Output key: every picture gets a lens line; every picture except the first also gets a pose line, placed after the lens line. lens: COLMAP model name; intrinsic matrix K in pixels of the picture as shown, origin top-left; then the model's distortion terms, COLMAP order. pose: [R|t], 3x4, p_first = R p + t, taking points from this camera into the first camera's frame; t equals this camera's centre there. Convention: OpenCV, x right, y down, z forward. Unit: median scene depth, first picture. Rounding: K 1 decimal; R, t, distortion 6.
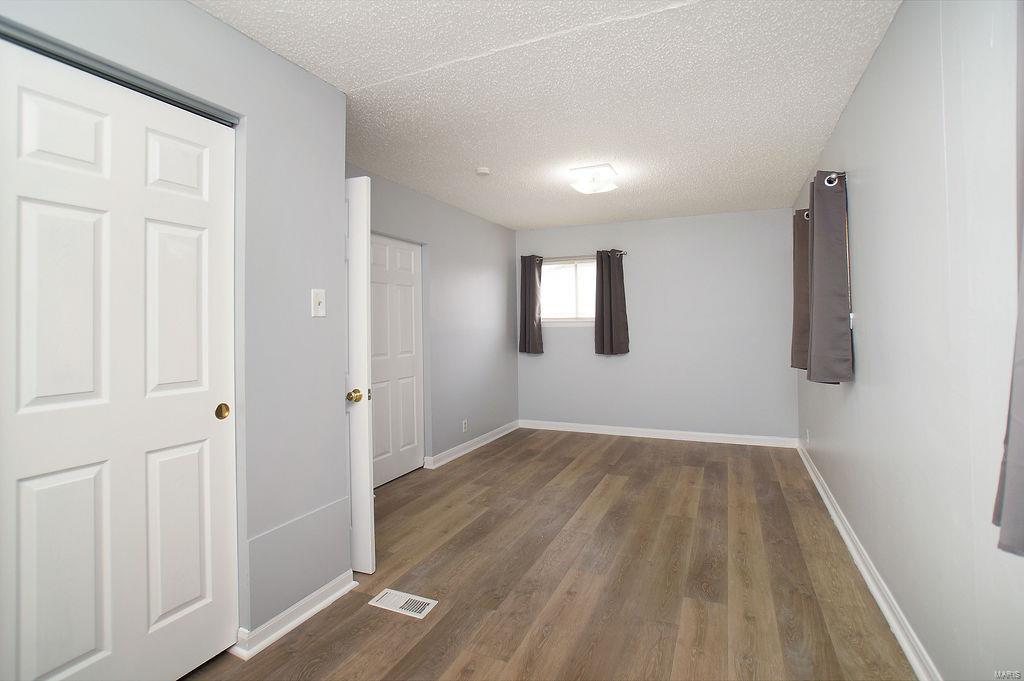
lens RADIAL K [[493.2, 0, 499.4], [0, 493.2, 339.0], [0, 0, 1]] dist [-0.067081, 0.033702]
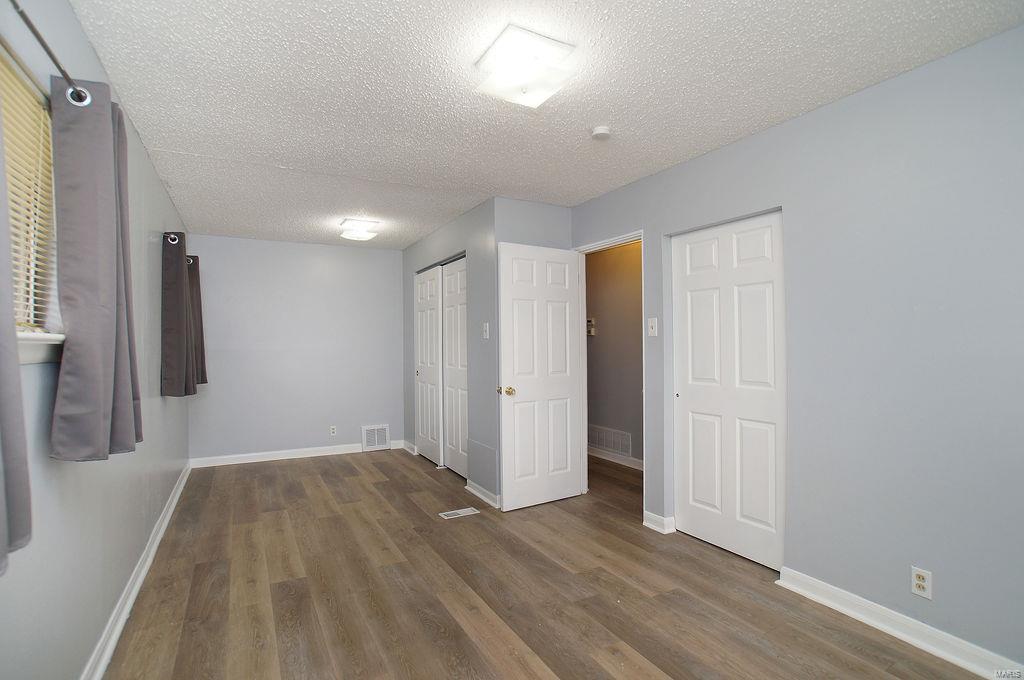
lens RADIAL K [[493.2, 0, 499.4], [0, 493.2, 338.5], [0, 0, 1]] dist [-0.067081, 0.033702]
pose [[-0.600600, 0.003835, -0.799540, 0.963872], [-0.011888, 0.999835, 0.013725, -0.071314], [0.799461, 0.017748, -0.600456, 1.921031]]
